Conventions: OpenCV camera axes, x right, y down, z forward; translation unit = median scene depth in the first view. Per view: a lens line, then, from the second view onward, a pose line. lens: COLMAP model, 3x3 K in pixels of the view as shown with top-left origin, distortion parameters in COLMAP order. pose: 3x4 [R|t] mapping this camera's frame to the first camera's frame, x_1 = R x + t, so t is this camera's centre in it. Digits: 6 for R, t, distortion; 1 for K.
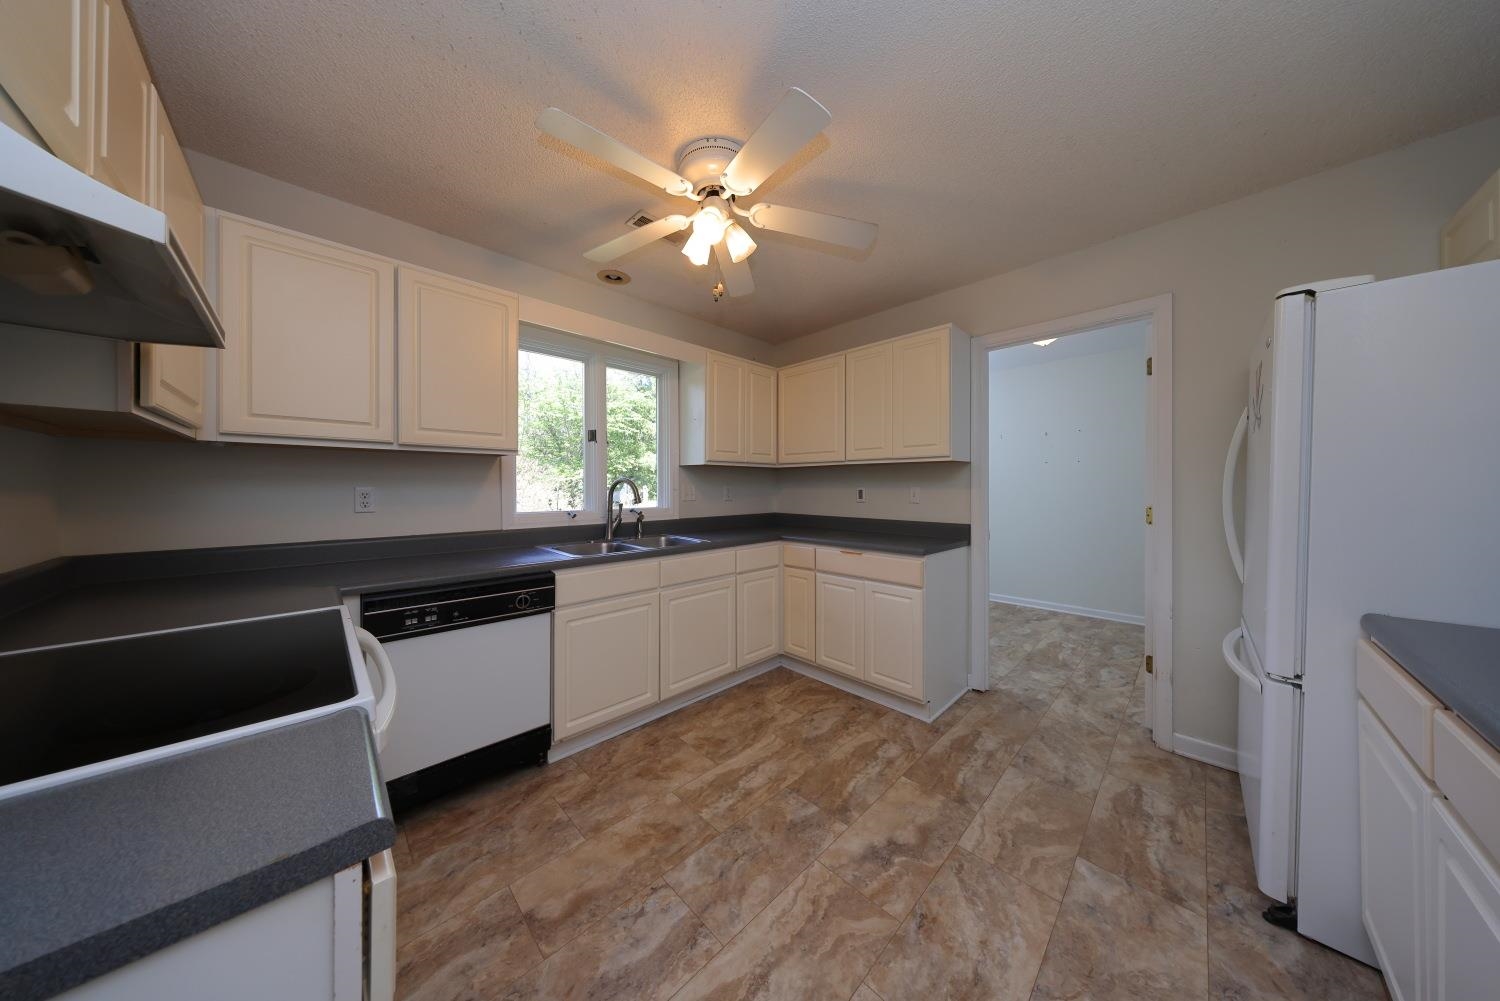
lens RADIAL K [[444.6, 0, 756.3], [0, 444.6, 488.7], [0, 0, 1]] dist [-0.000216, 0.000019]
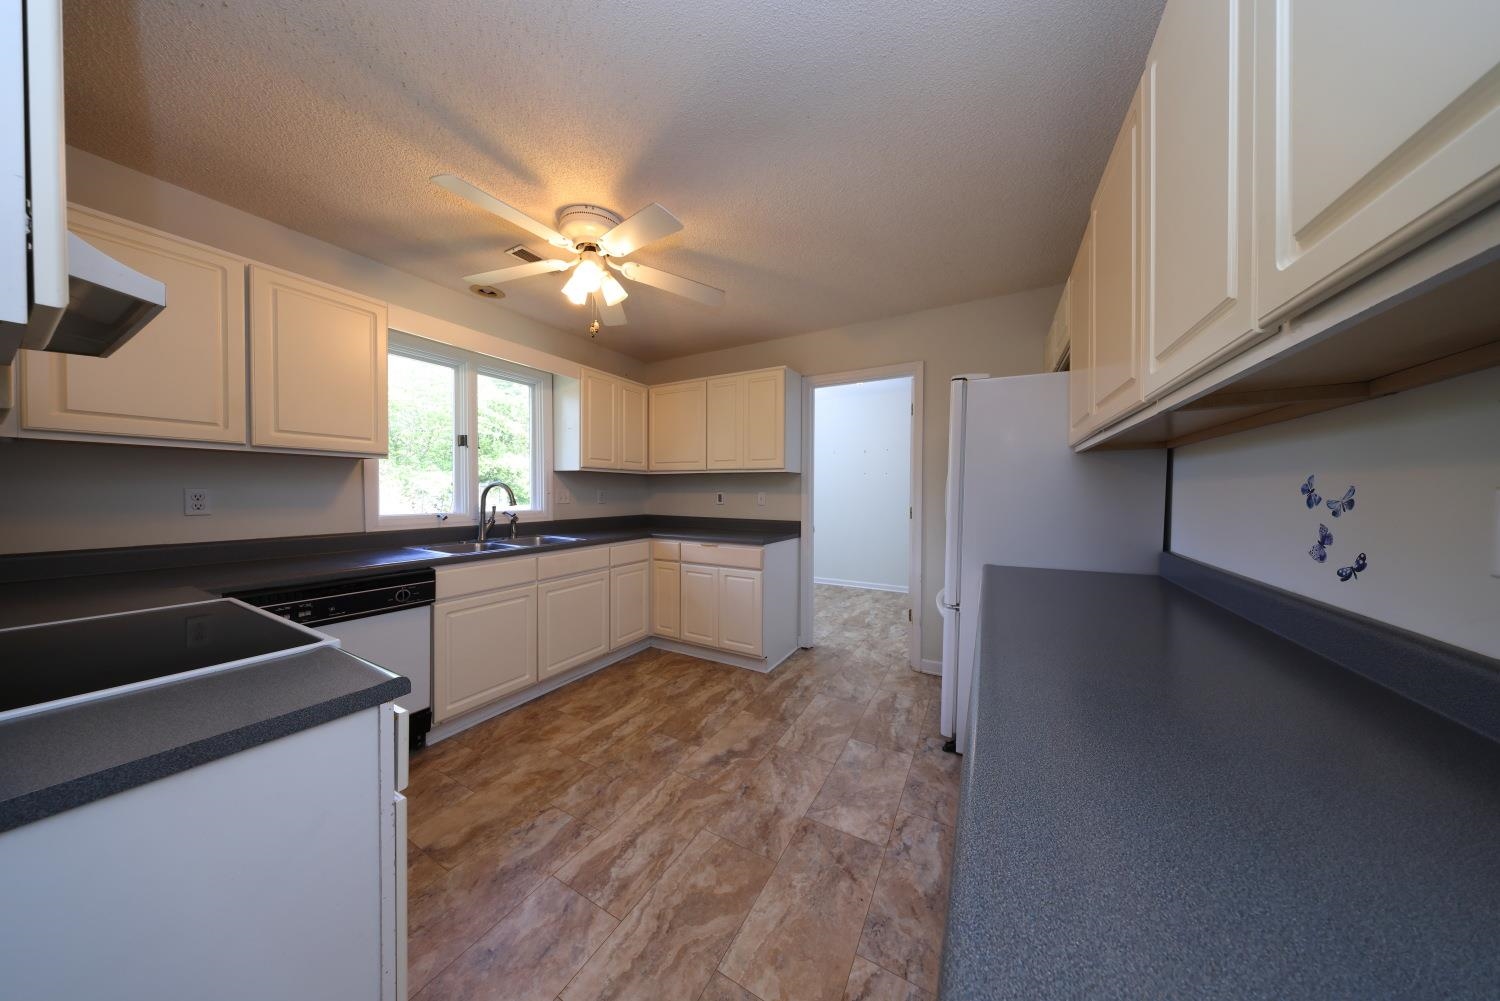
lens RADIAL K [[432.4, 0, 756.6], [0, 432.4, 500.0], [0, 0, 1]] dist [-0.000169, -0.000029]
pose [[0.959365, 0.000840, 0.282168, 0.004280], [-0.005069, 0.999885, 0.014260, 0.001462], [-0.282123, -0.015111, 0.959259, -0.235750]]
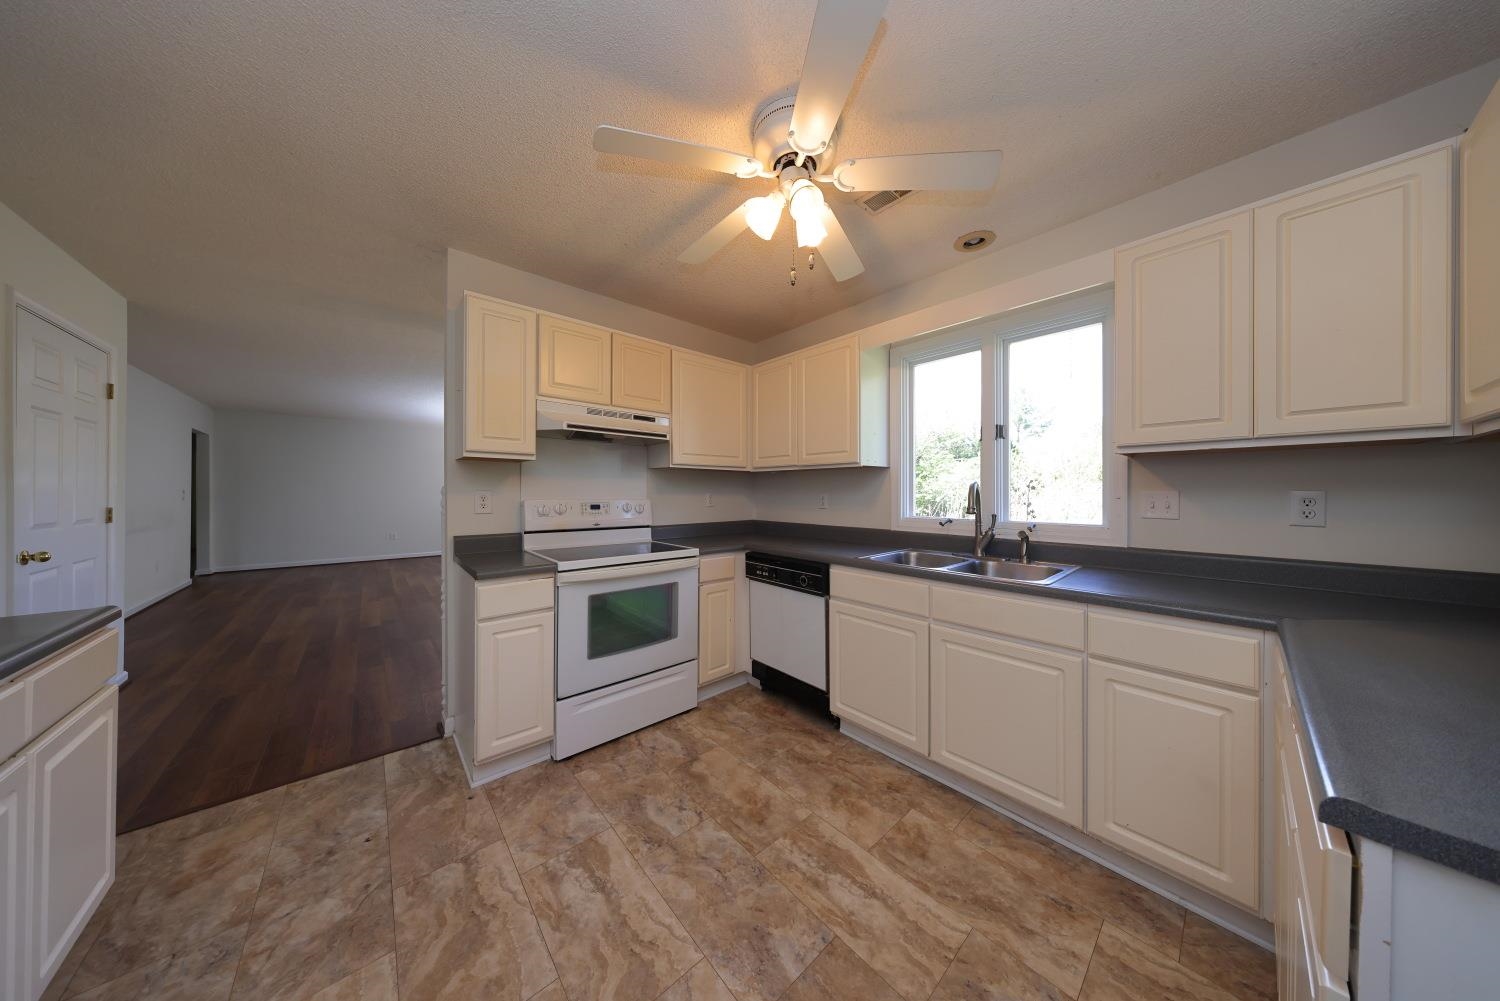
lens RADIAL K [[433.1, 0, 756.8], [0, 433.1, 495.0], [0, 0, 1]] dist [-0.000458, 0.000008]
pose [[-0.052182, 0.003181, -0.998633, 0.704313], [-0.005771, 0.999977, 0.003486, -0.001146], [0.998621, 0.005945, -0.052162, 0.877907]]
